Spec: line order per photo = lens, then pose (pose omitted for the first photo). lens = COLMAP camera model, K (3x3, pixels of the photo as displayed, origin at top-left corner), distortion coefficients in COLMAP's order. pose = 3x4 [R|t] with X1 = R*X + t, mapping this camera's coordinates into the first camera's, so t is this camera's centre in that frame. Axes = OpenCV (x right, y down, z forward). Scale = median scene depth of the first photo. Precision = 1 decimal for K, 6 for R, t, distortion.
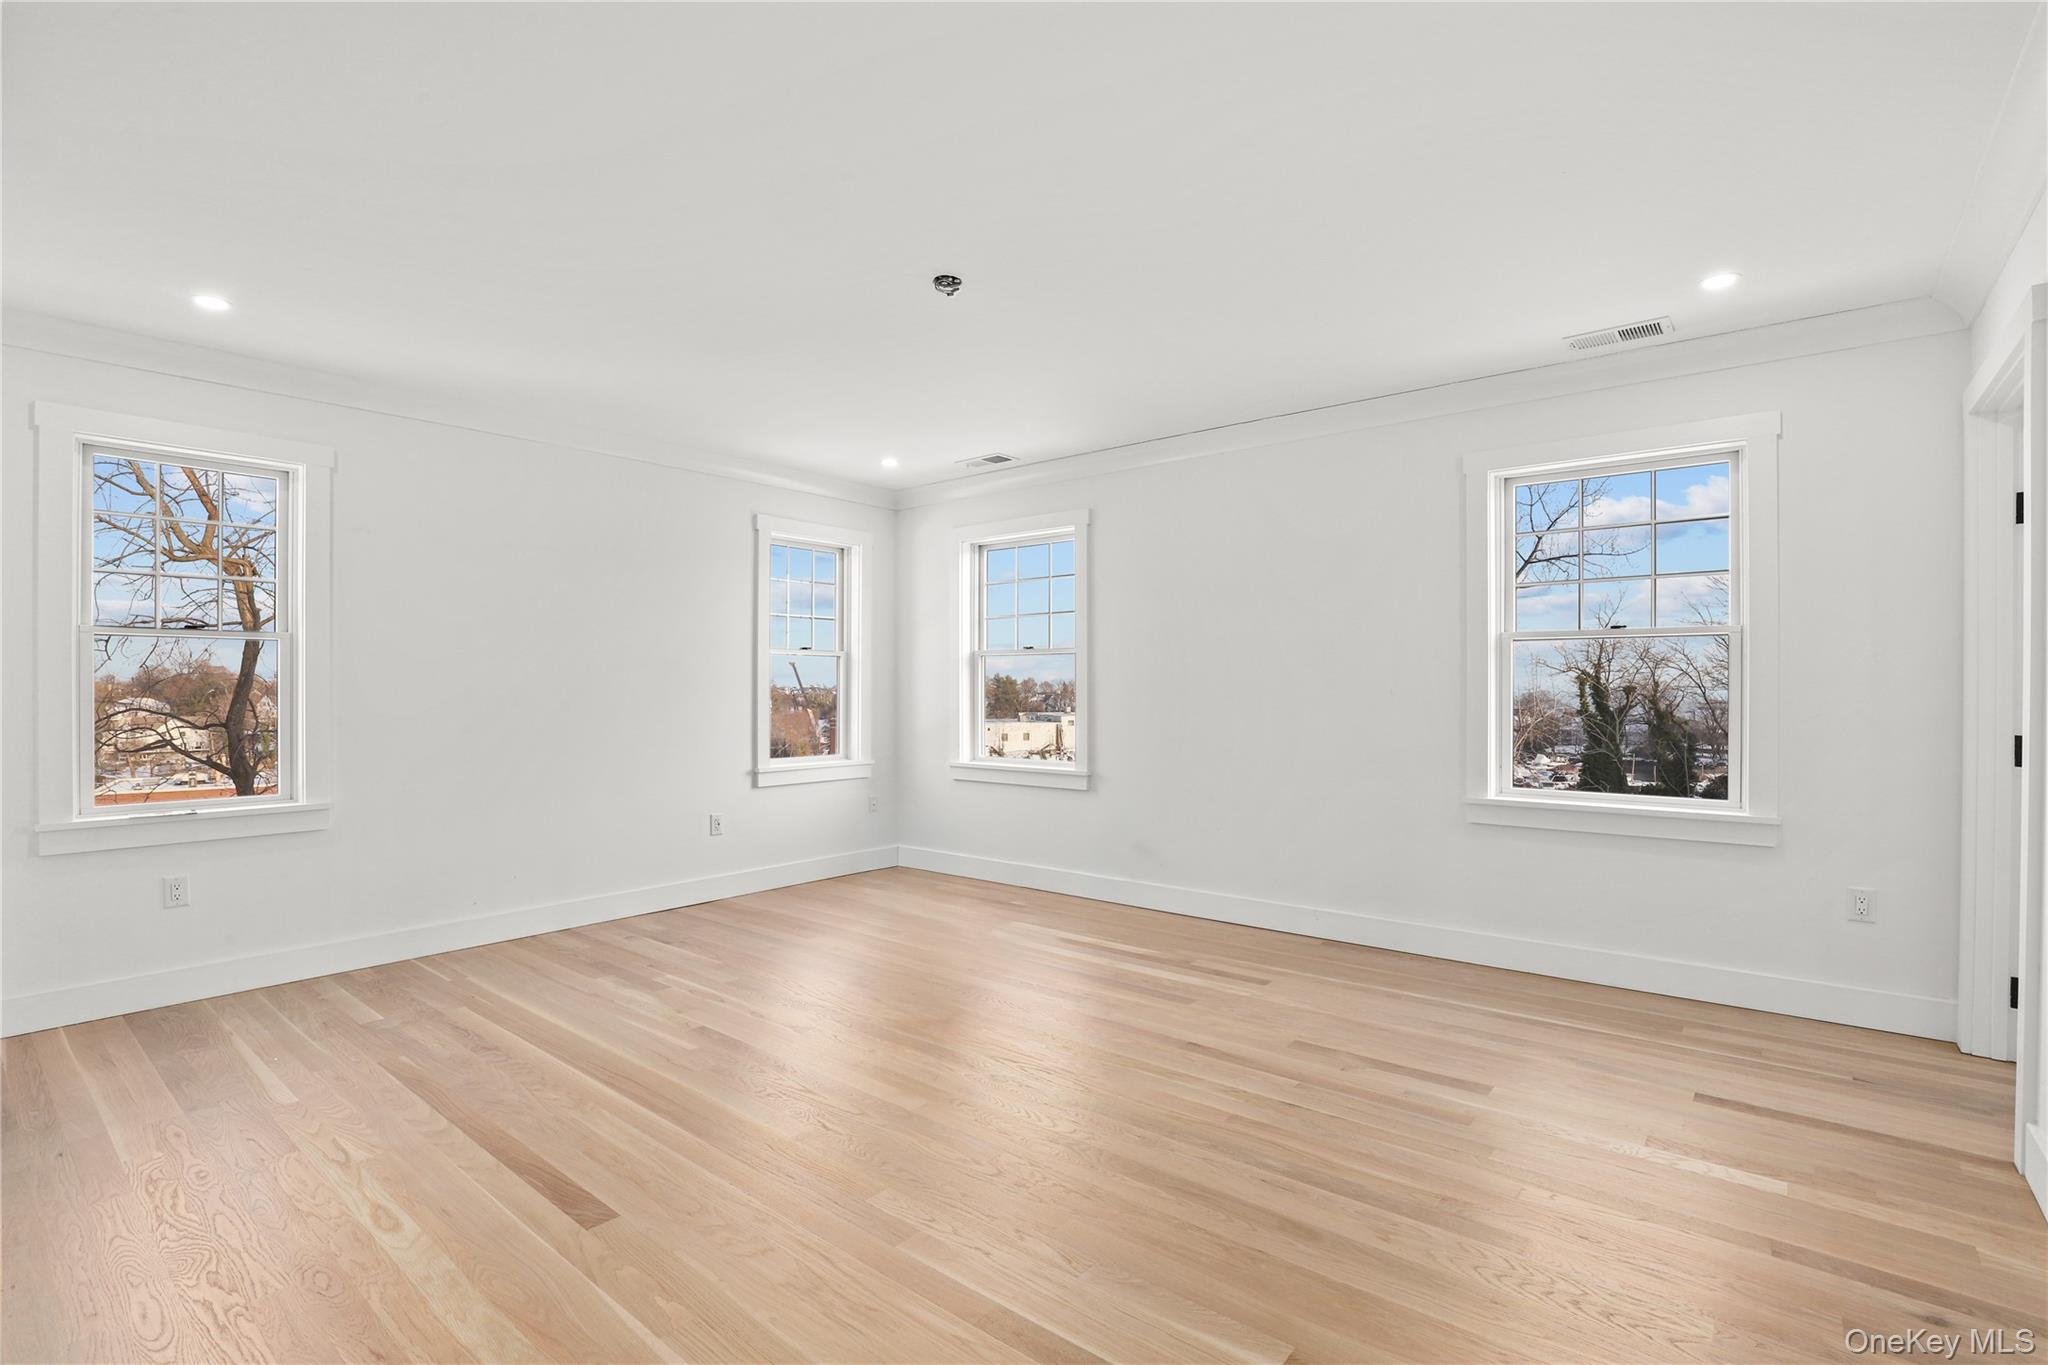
lens RADIAL K [[949.4, 0, 1015.7], [0, 949.4, 693.6], [0, 0, 1]] dist [-0.031348, 0.005378]
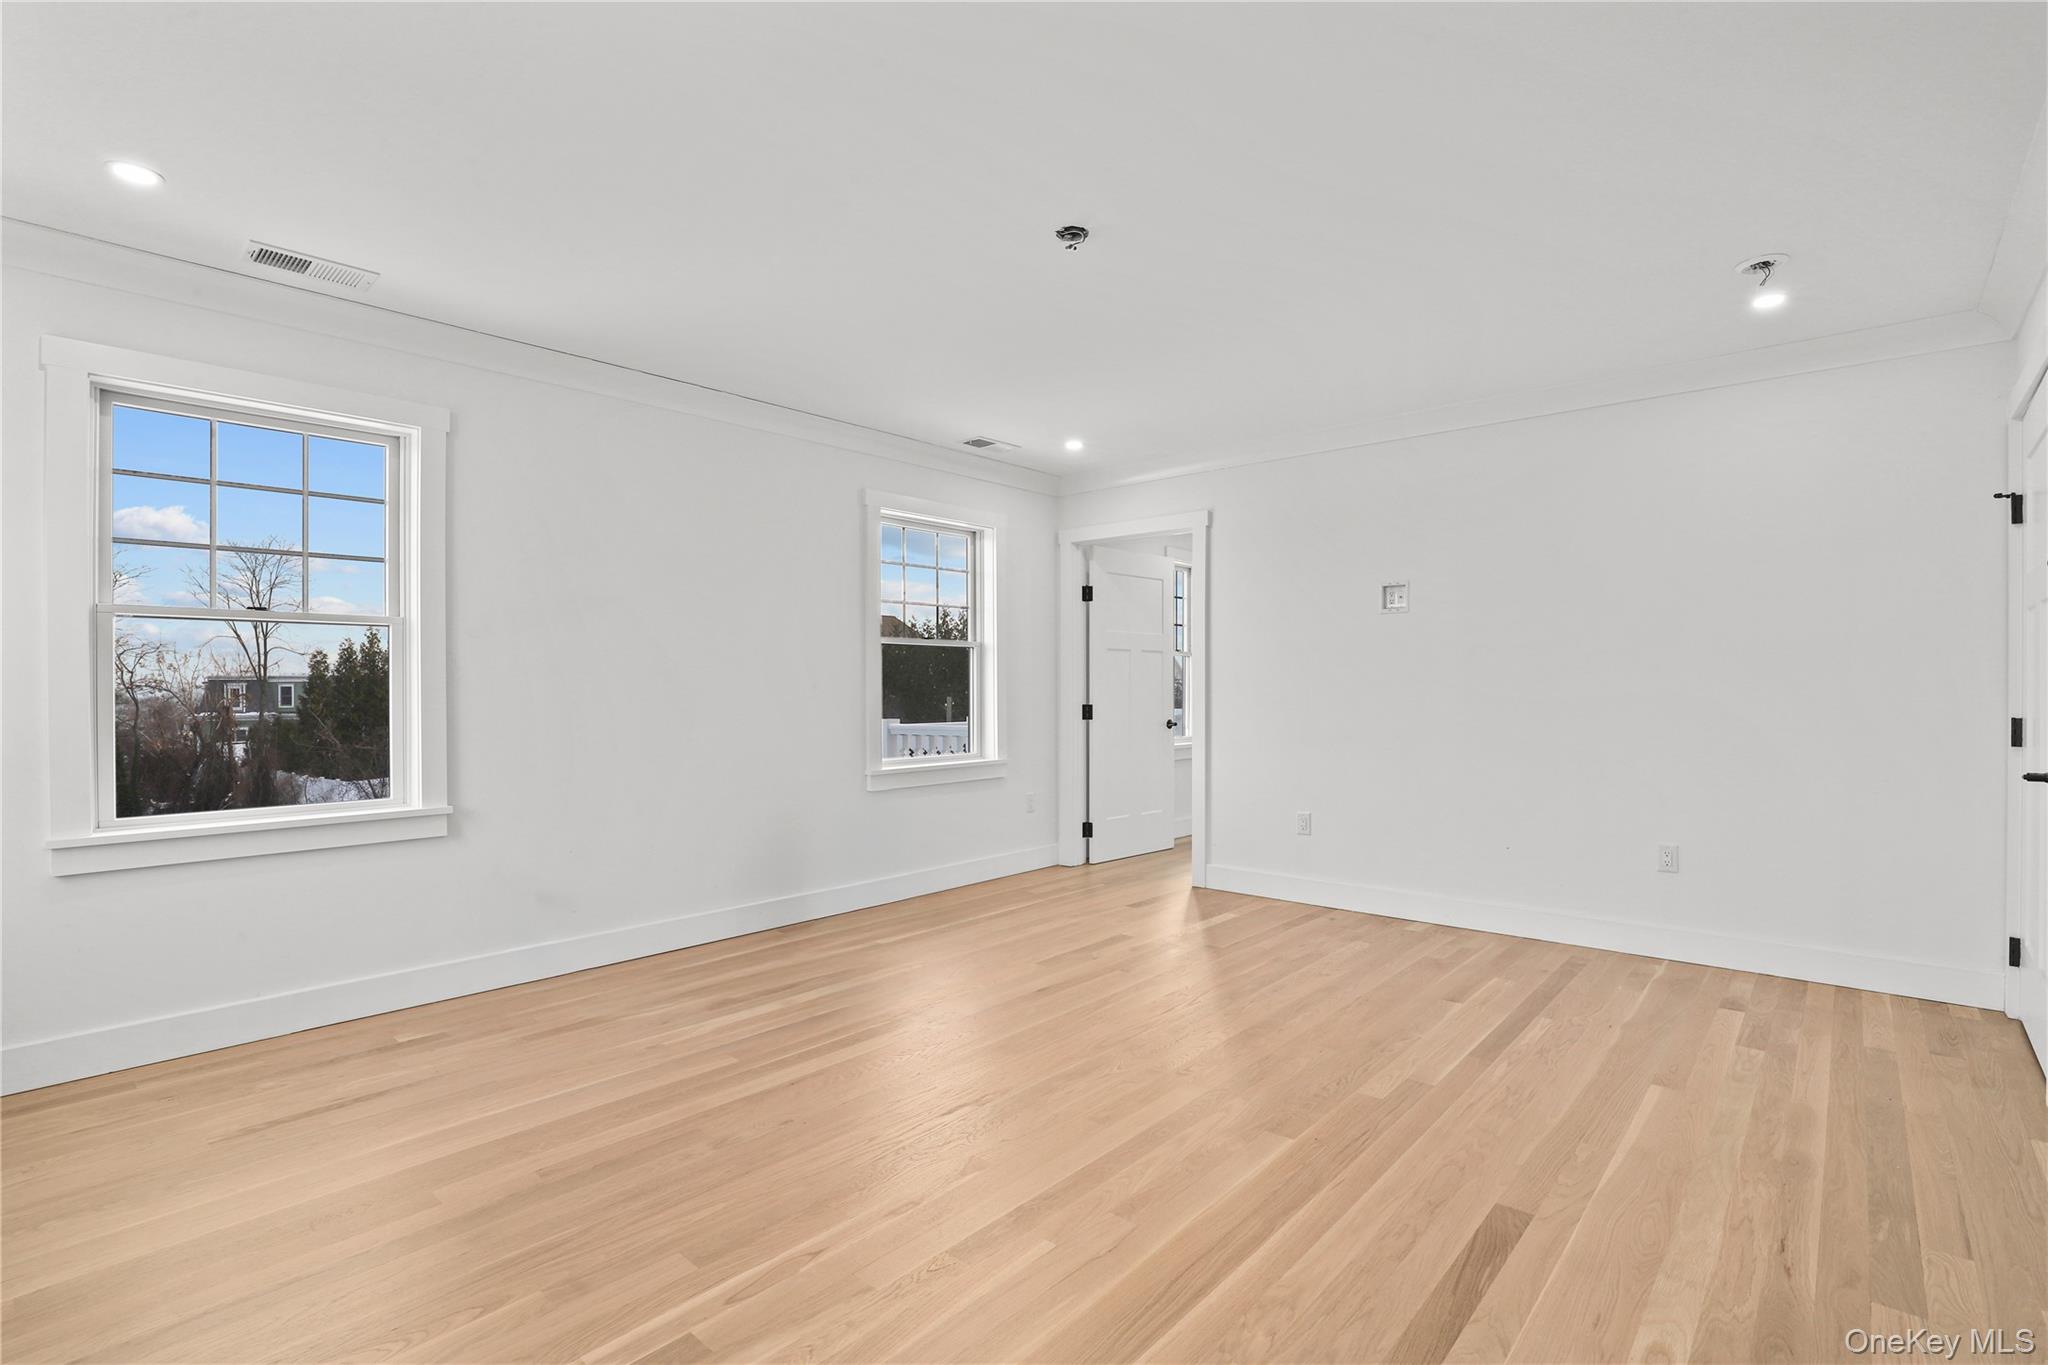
lens RADIAL K [[949.4, 0, 1019.5], [0, 949.4, 694.3], [0, 0, 1]] dist [-0.031348, 0.005378]
pose [[0.038860, -0.005702, 0.999228, -0.972763], [0.011769, 0.999917, 0.005248, 0.006904], [-0.999175, 0.011555, 0.038923, 0.996347]]
